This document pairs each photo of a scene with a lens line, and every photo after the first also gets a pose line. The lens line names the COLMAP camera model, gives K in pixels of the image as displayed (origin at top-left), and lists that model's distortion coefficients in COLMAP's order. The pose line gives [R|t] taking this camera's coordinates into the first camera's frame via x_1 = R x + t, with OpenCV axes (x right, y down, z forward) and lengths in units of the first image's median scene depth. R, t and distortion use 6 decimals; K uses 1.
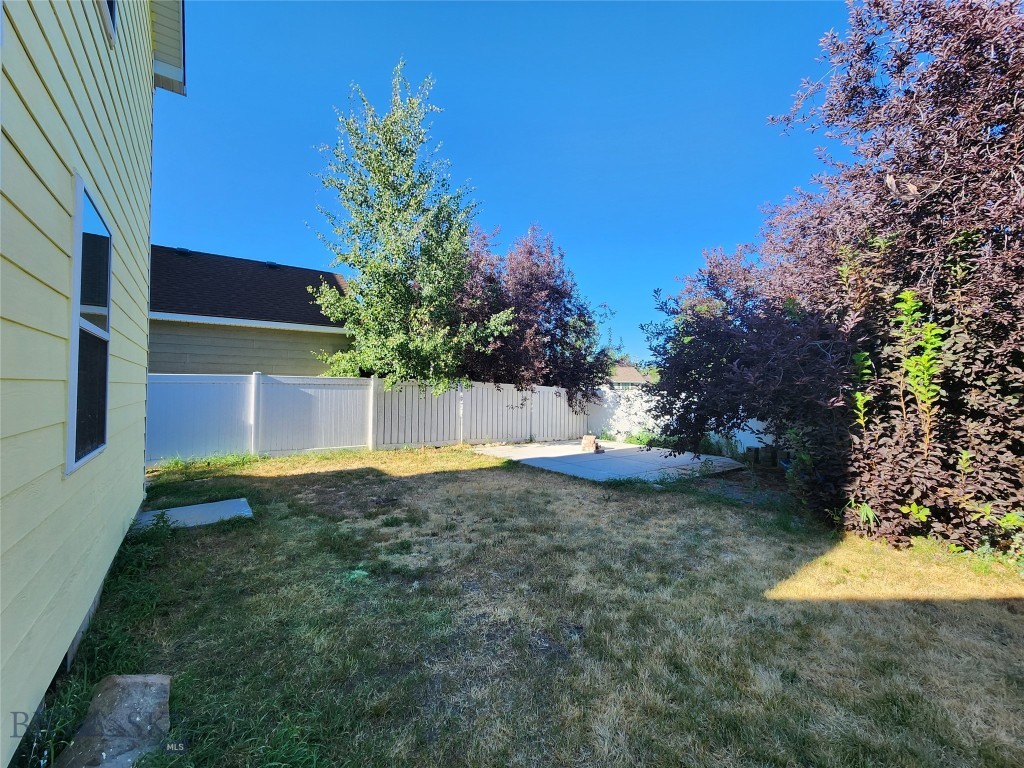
lens RADIAL K [[418.8, 0, 510.0], [0, 418.8, 382.1], [0, 0, 1]] dist [-0.000217, -0.000352]
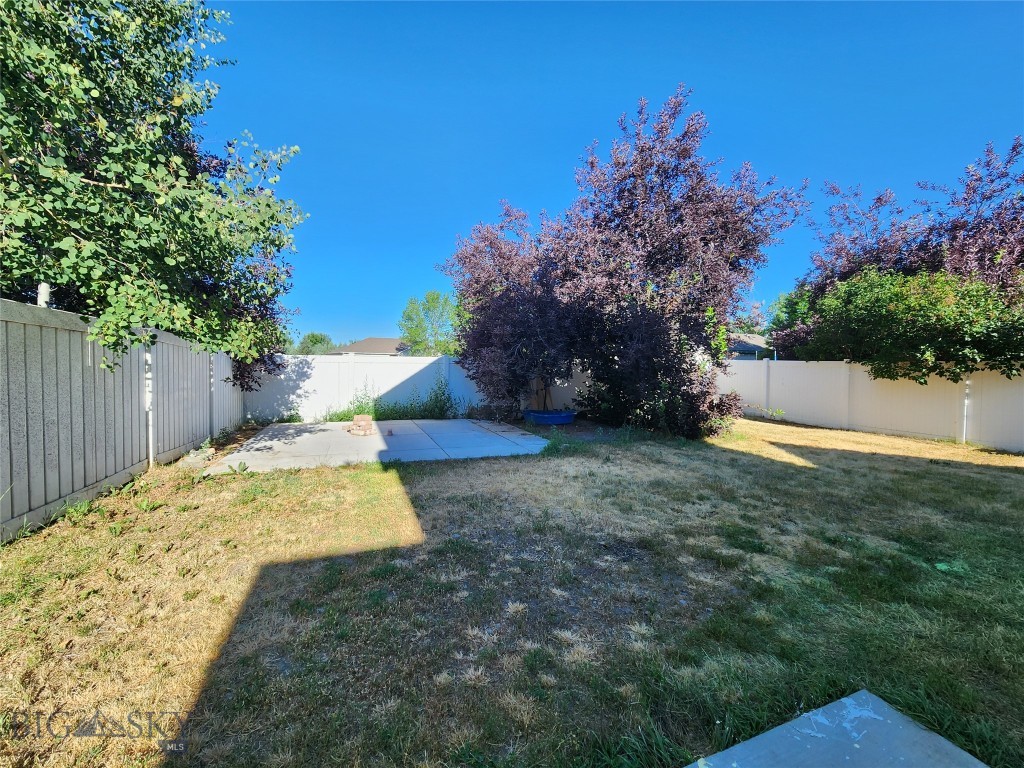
lens RADIAL K [[418.8, 0, 512.3], [0, 418.8, 382.6], [0, 0, 1]] dist [-0.000217, -0.000352]
pose [[0.255336, -0.037184, 0.966137, -0.995948], [-0.028565, 0.998534, 0.045980, 0.055852], [-0.966430, -0.039338, 0.253899, 1.188807]]
